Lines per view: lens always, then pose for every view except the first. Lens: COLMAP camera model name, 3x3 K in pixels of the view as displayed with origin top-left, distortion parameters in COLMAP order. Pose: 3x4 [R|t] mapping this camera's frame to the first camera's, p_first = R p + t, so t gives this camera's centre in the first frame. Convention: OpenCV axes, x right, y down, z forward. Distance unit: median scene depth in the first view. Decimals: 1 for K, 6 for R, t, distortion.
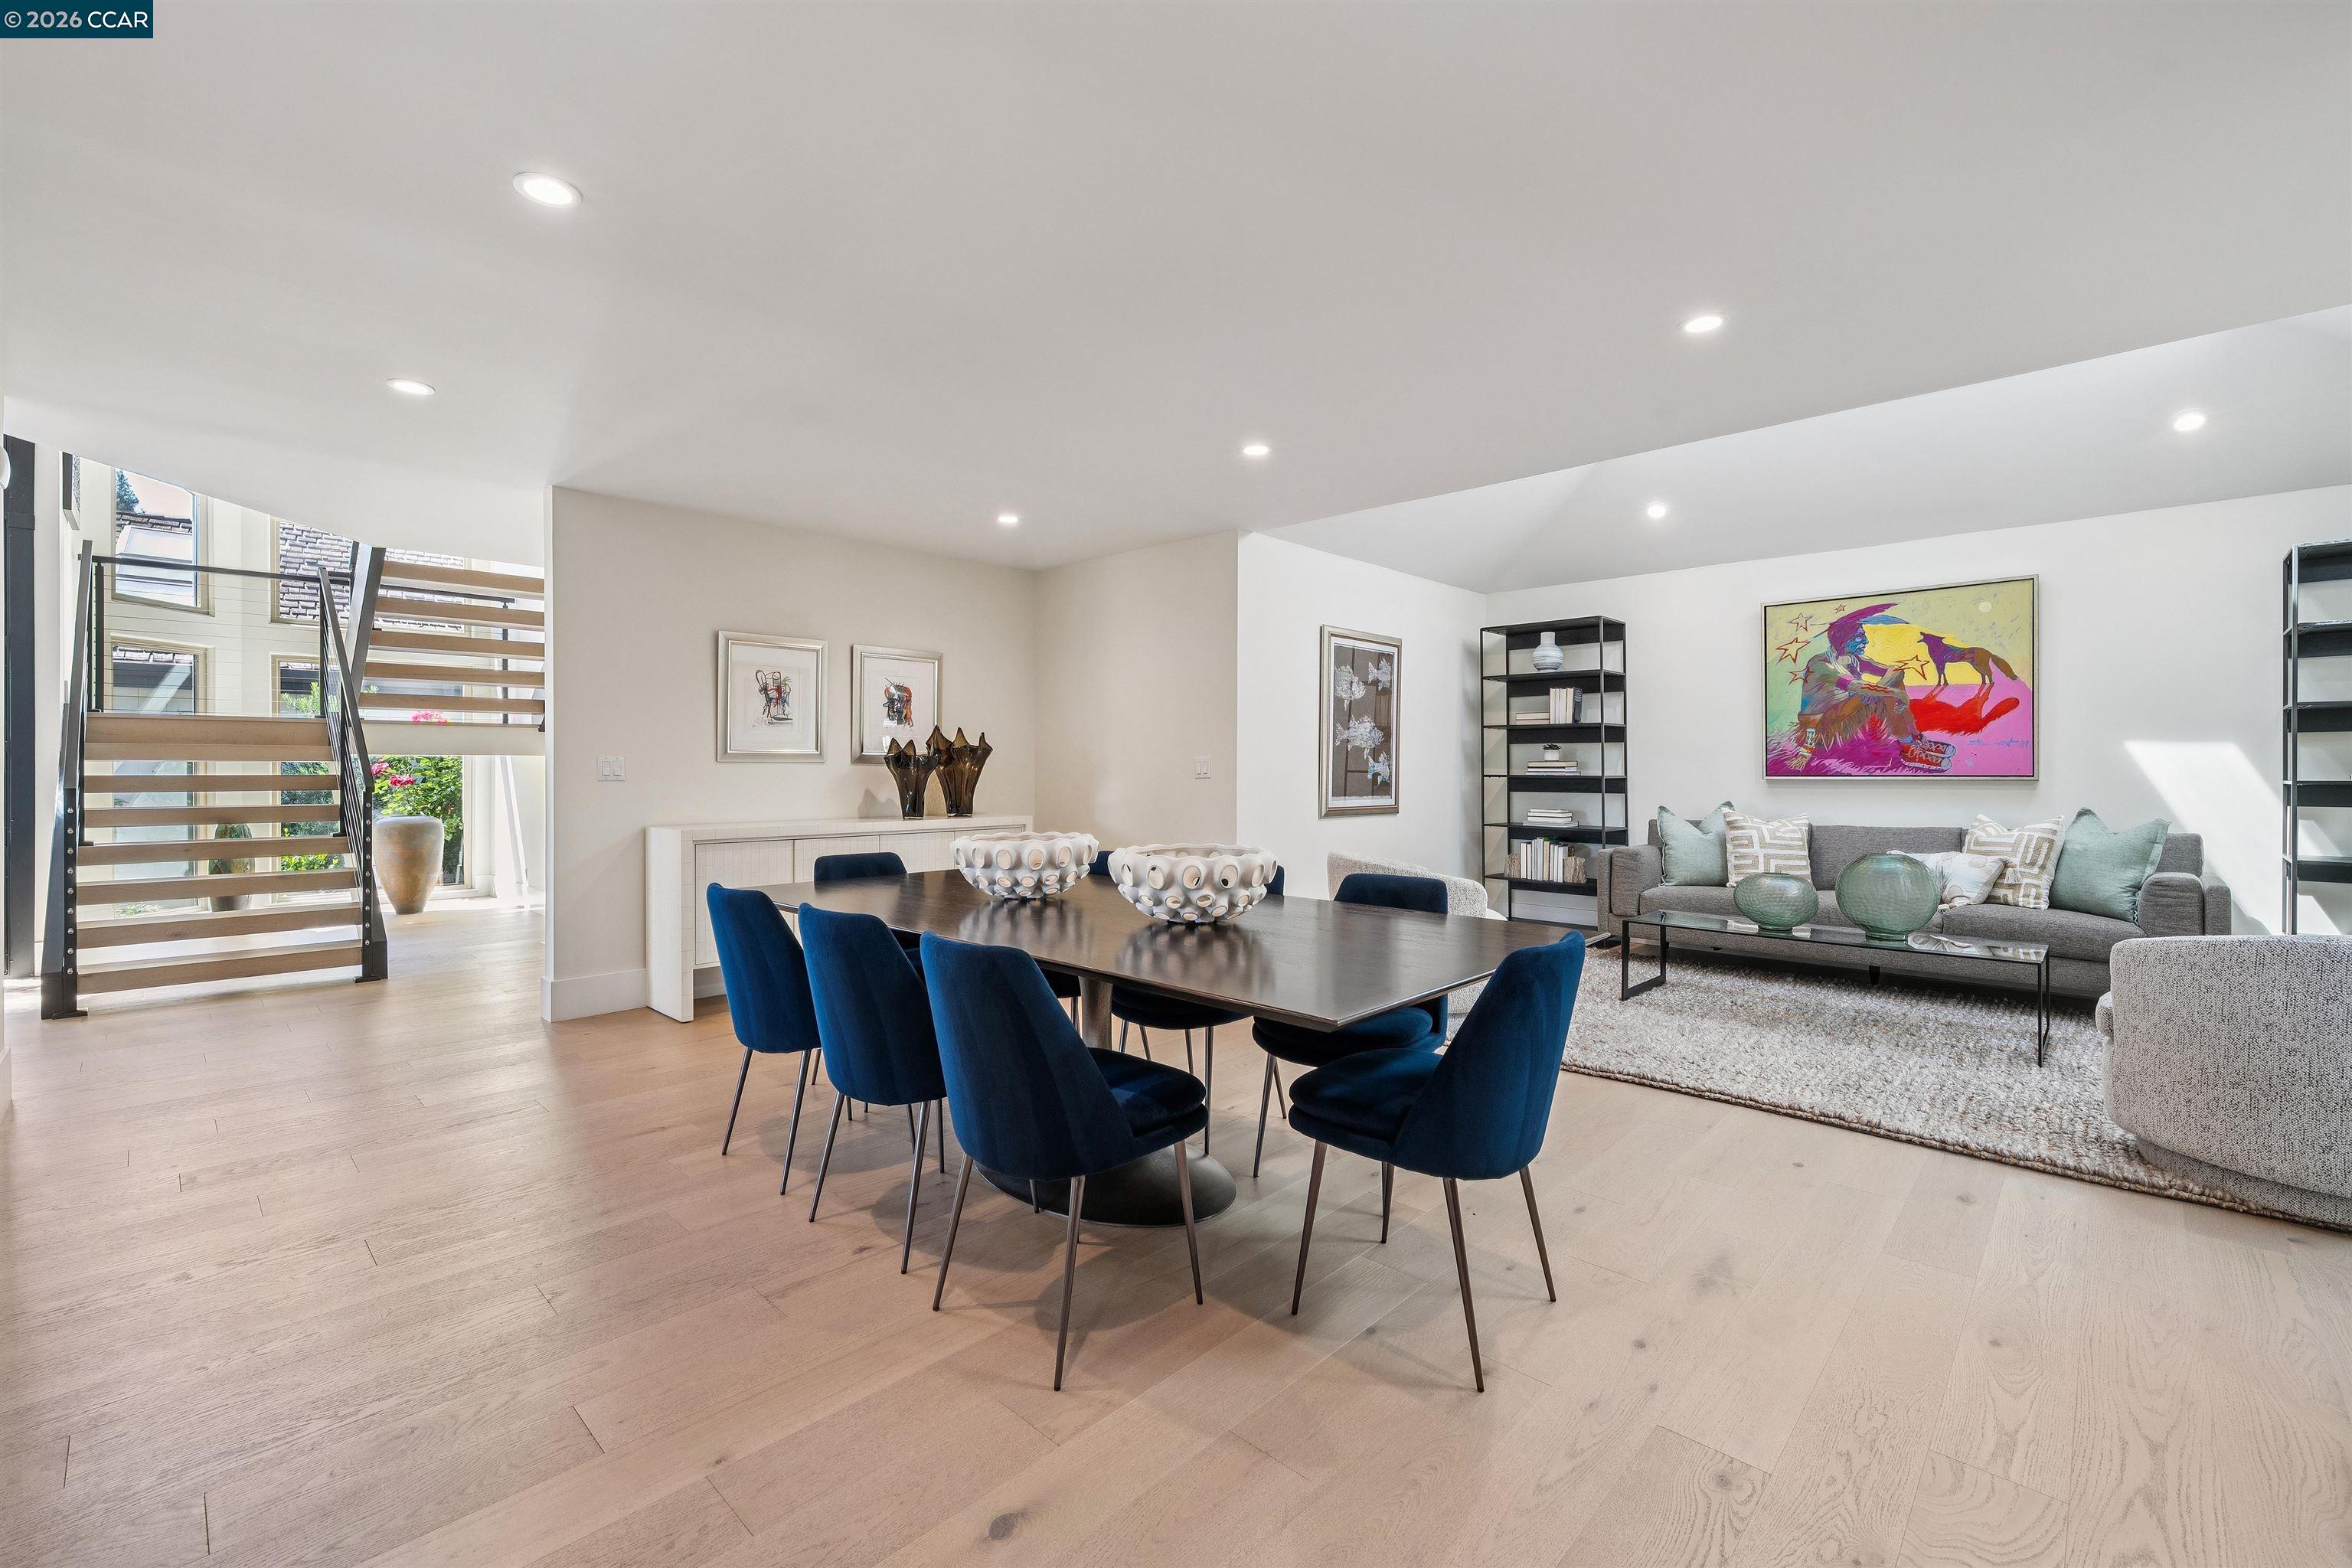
lens RADIAL K [[989.7, 0, 1170.7], [0, 989.7, 774.3], [0, 0, 1]] dist [-0.002016, -0.000222]
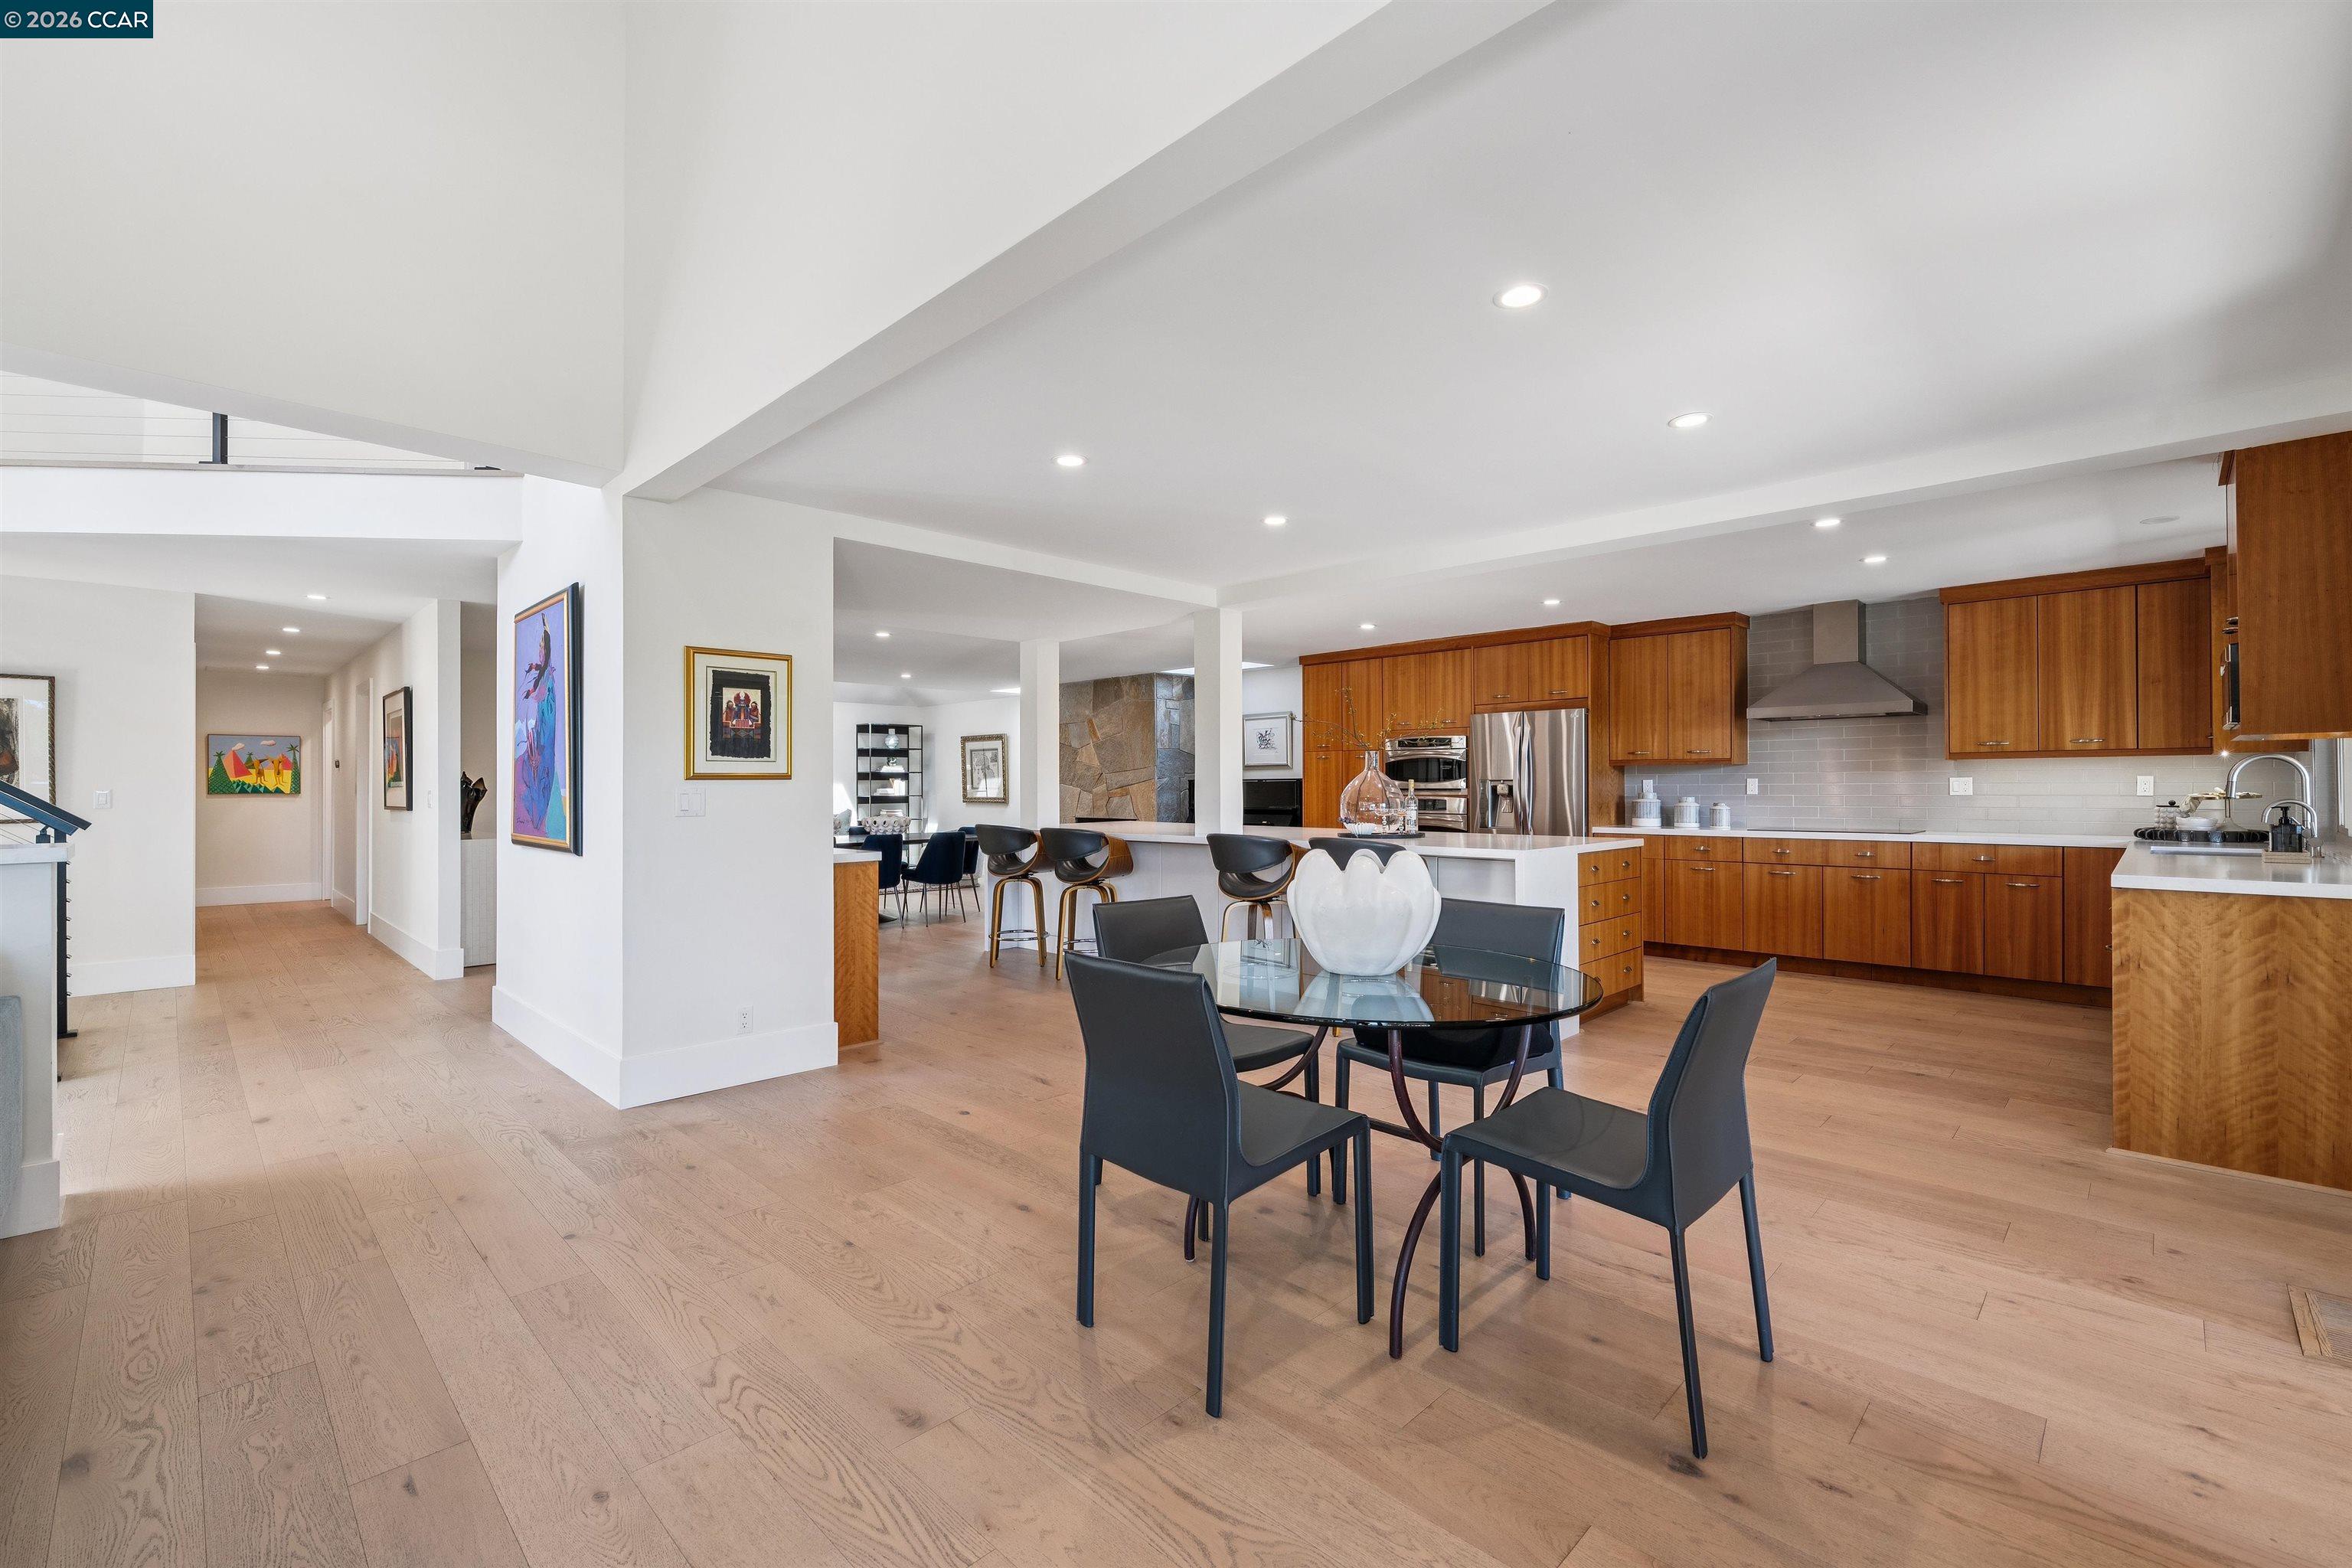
lens RADIAL K [[1004.7, 0, 1167.7], [0, 1004.7, 782.1], [0, 0, 1]] dist [-0.001446, -0.000143]
pose [[0.017570, 0.003150, 0.999841, -1.613414], [0.010411, 0.999940, -0.003333, -0.012735], [-0.999791, 0.010468, 0.017536, -0.032897]]
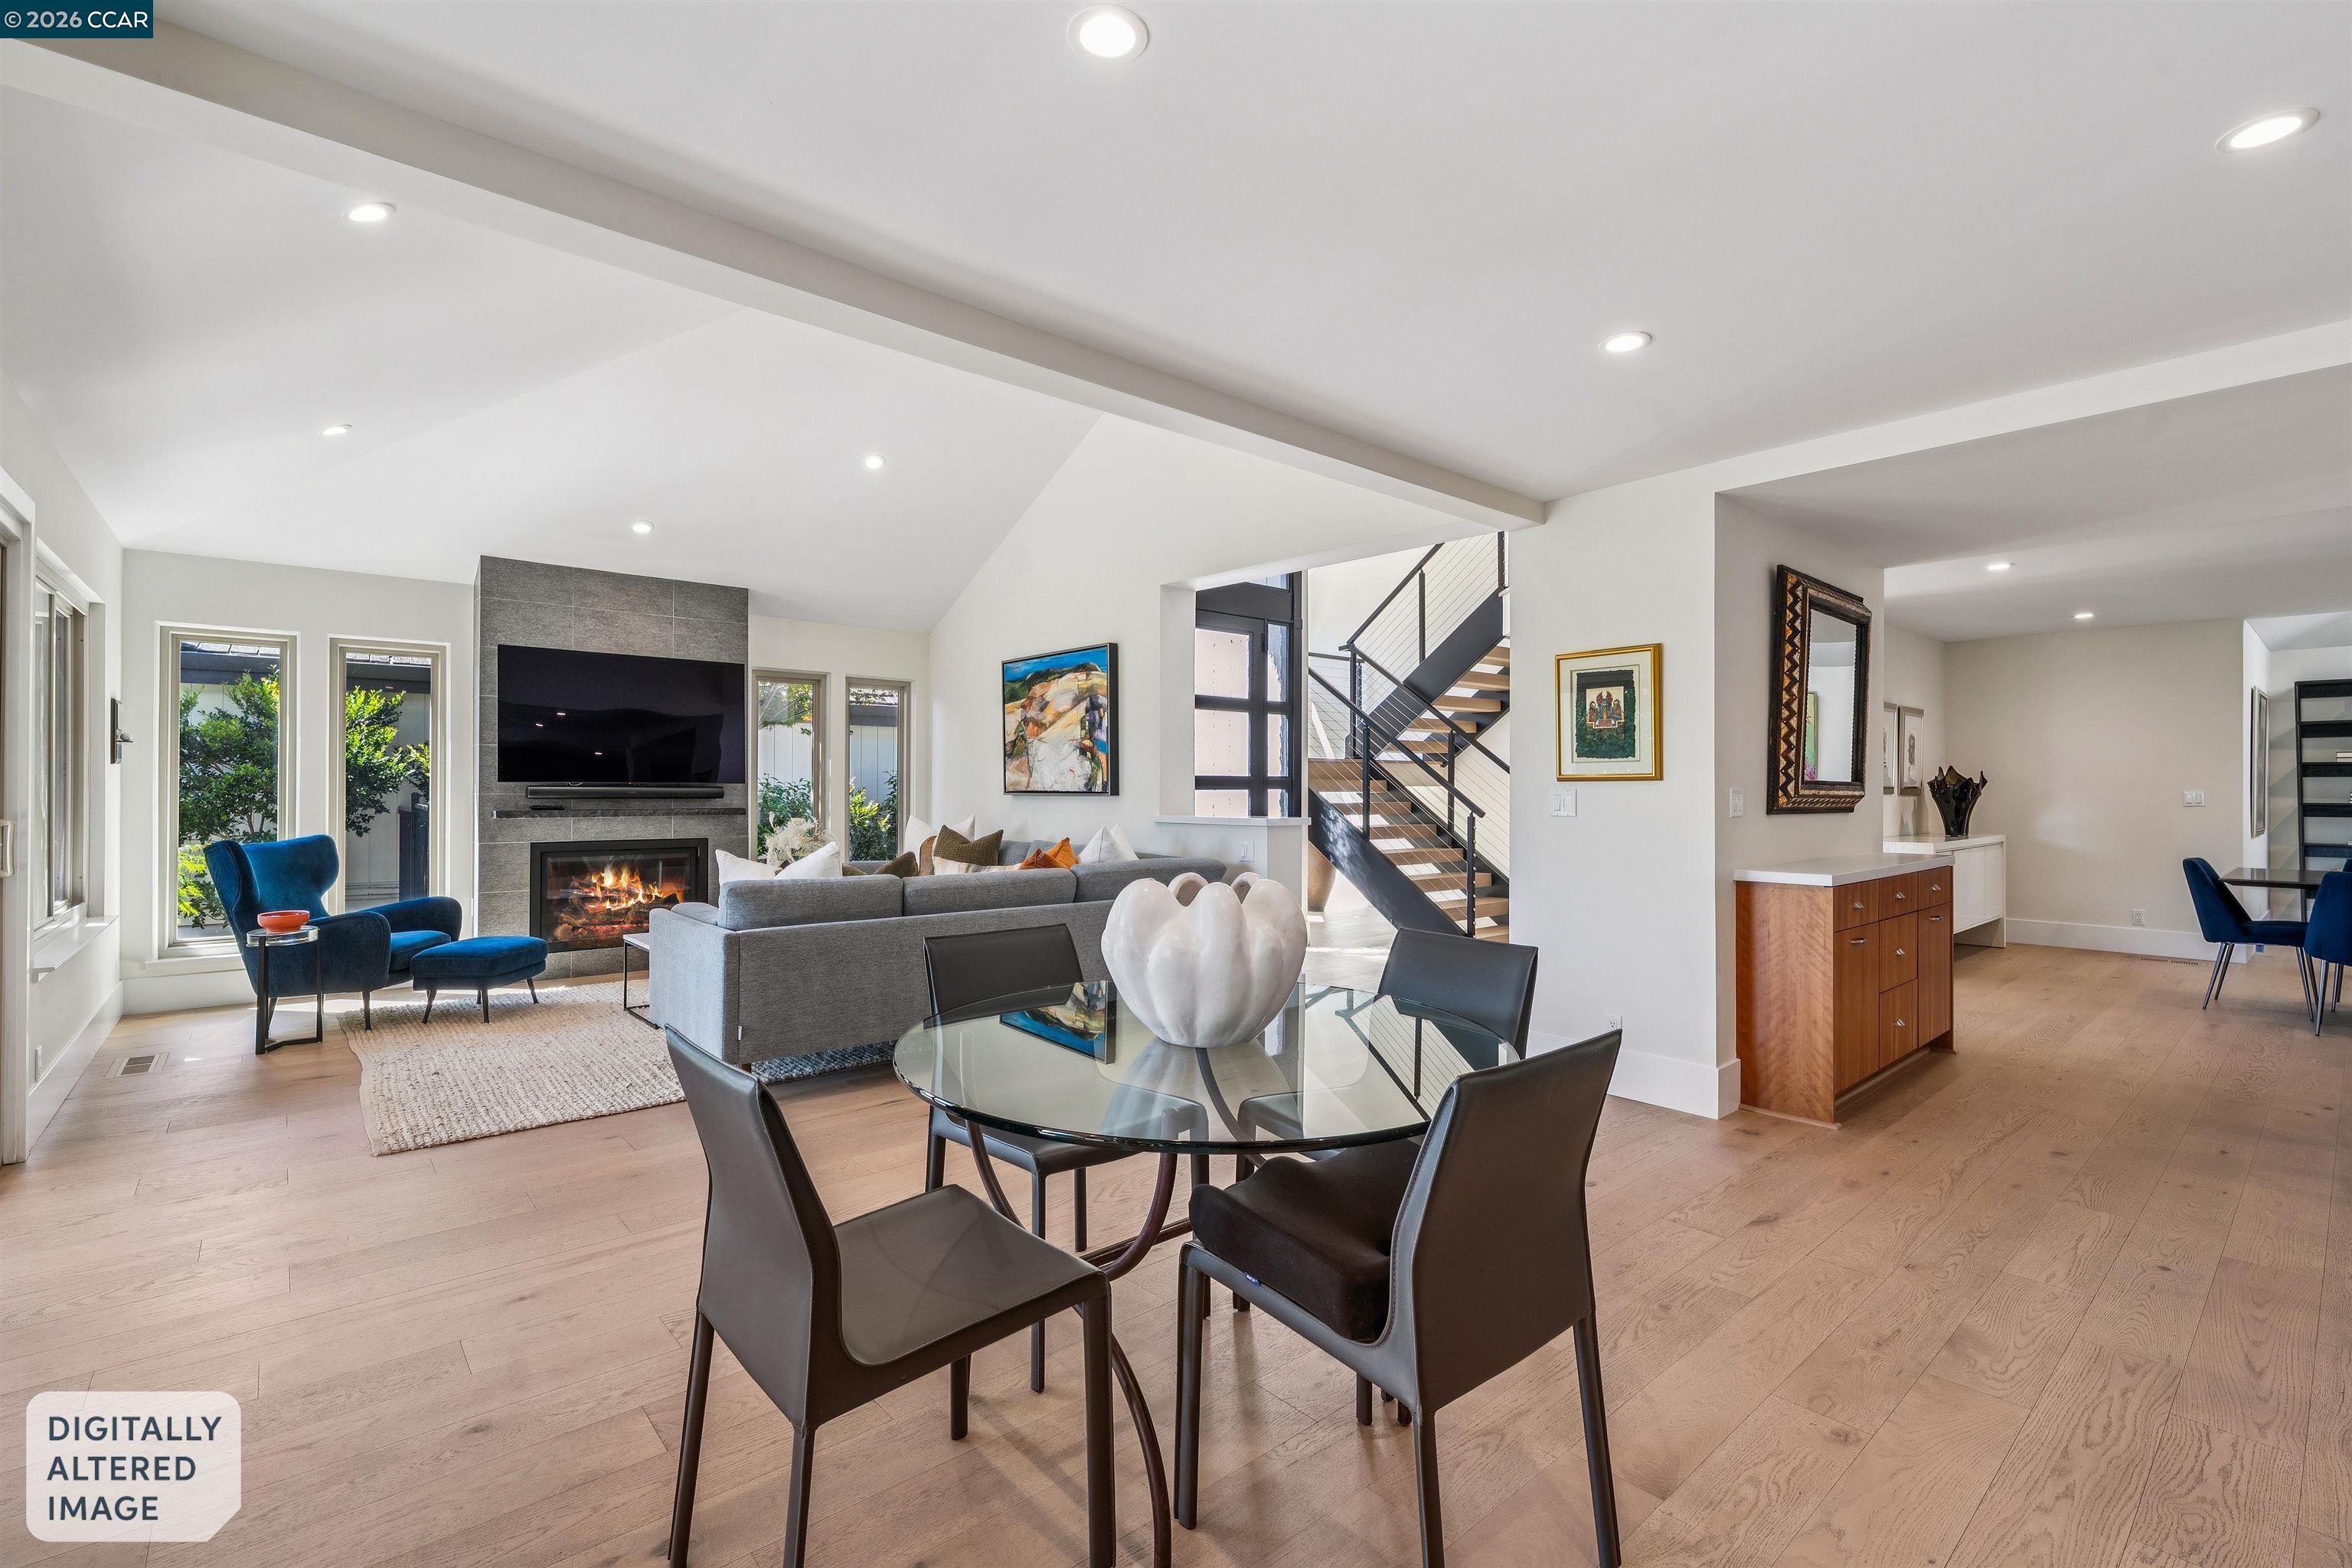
lens RADIAL K [[1039.7, 0, 1175.1], [0, 1039.7, 786.6], [0, 0, 1]] dist [-0.002401, 0.000324]
pose [[0.995905, -0.000209, -0.090408, -1.131418], [-0.000552, 0.999965, -0.008397, -0.009975], [0.090406, 0.008413, 0.995869, -0.465847]]
